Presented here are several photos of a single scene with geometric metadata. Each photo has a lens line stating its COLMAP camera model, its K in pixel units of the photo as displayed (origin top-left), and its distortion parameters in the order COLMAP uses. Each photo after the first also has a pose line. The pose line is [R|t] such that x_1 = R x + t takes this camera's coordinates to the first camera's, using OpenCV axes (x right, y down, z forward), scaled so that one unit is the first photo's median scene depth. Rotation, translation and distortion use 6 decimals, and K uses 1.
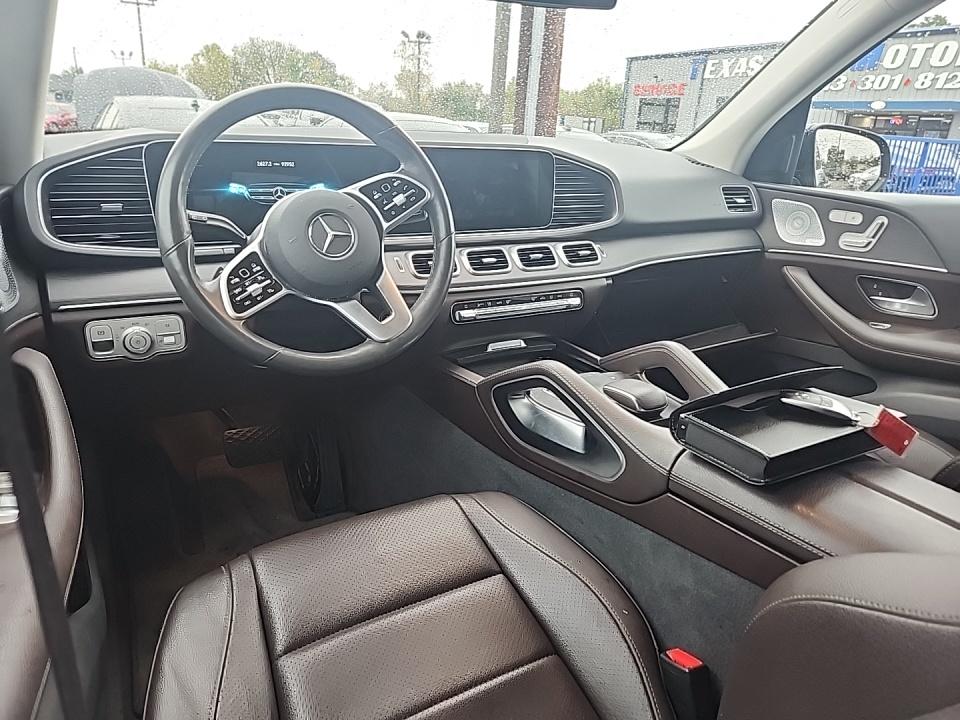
lens RADIAL K [[630.3, 0, 480.0], [0, 630.3, 360.0], [0, 0, 1]] dist [0.024135, -0.001562]
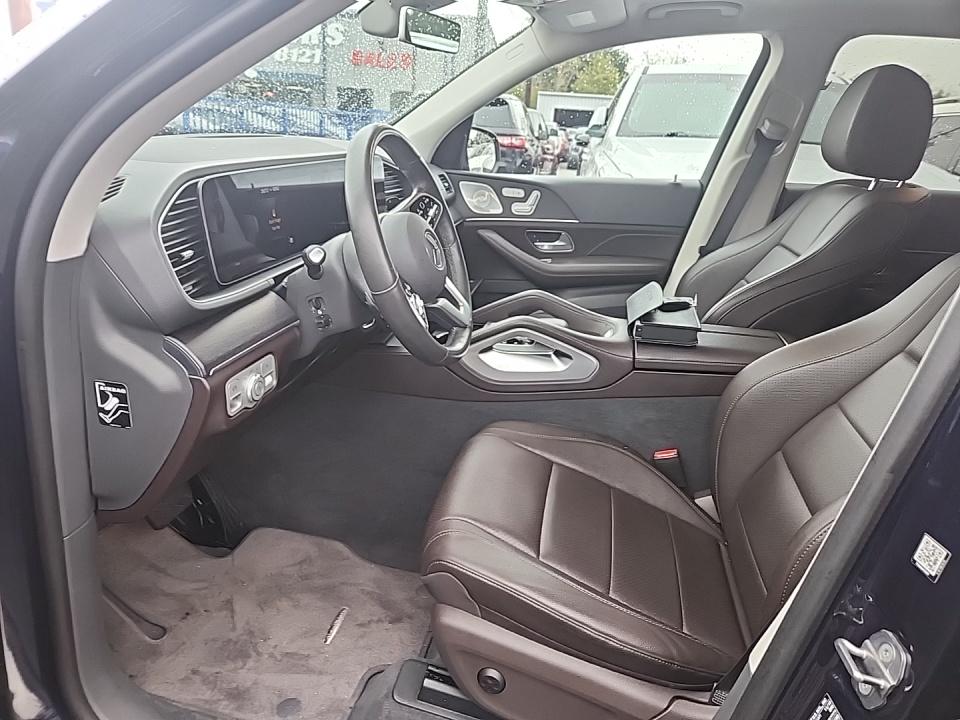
lens RADIAL K [[630.3, 0, 480.0], [0, 630.3, 360.0], [0, 0, 1]] dist [0.024135, -0.001562]
pose [[0.646159, -0.266959, 0.714990, -0.648420], [0.227043, 0.961652, 0.153870, -0.094307], [-0.728649, 0.062909, 0.681992, 0.073774]]
